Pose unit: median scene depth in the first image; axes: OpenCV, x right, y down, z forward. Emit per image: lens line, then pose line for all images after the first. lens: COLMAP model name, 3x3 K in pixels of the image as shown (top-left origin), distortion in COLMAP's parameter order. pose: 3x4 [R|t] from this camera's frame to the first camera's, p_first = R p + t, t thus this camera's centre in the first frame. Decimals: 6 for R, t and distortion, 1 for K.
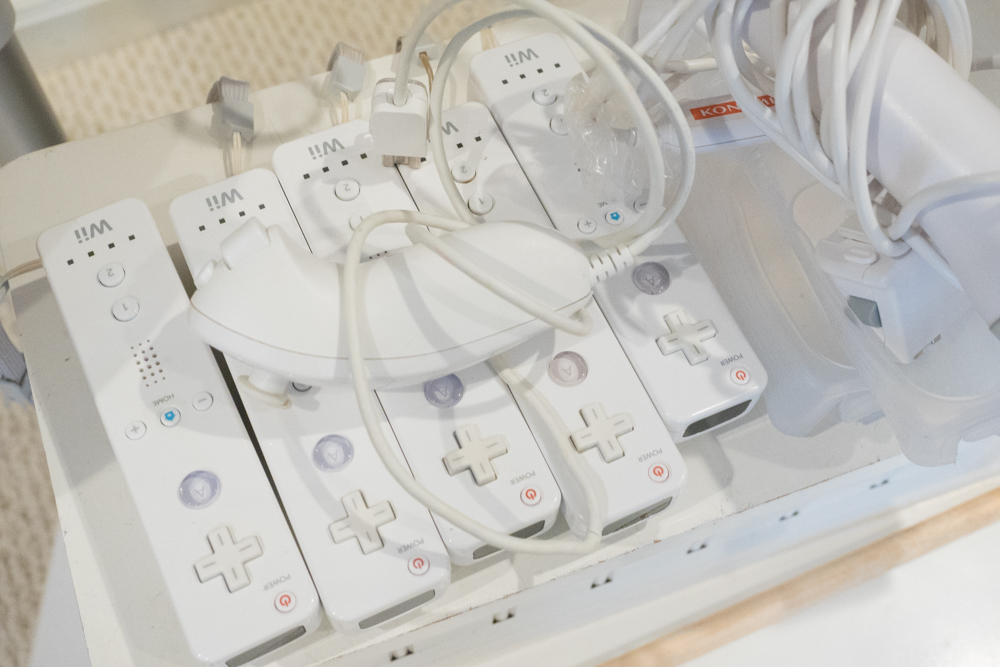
lens RADIAL K [[1234.5, 0, 500.0], [0, 1234.5, 333.5], [0, 0, 1]] dist [0.003136, 0.044239]
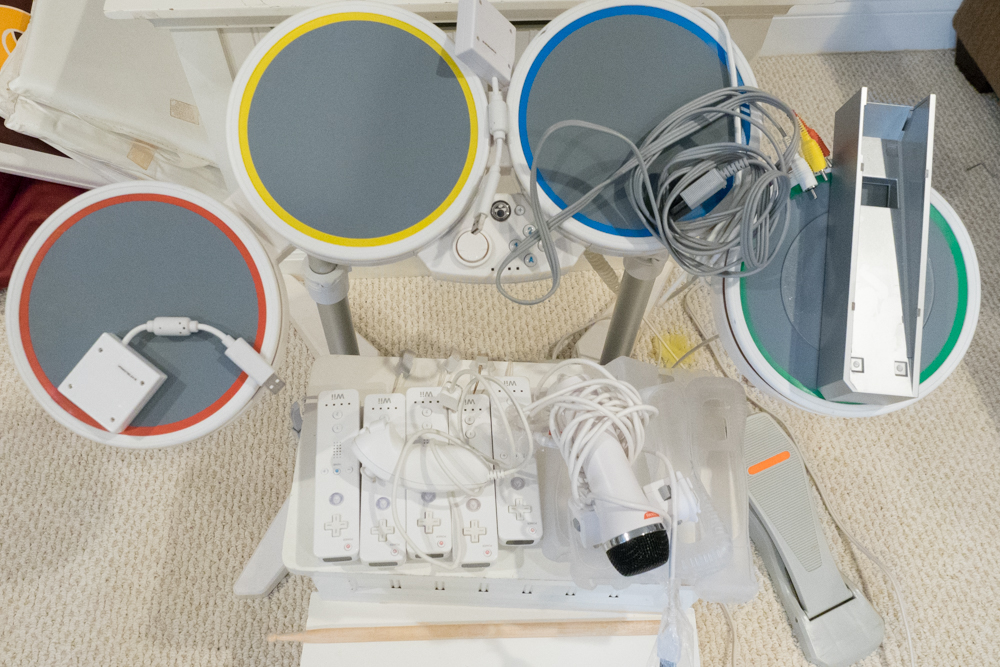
lens RADIAL K [[905.2, 0, 500.0], [0, 905.2, 333.5], [0, 0, 1]] dist [-0.004628, -0.001217]
pose [[0.925723, 0.322716, -0.197210, 0.373544], [-0.337142, 0.940442, -0.043629, -0.254718], [0.171385, 0.106876, 0.979390, -0.971891]]
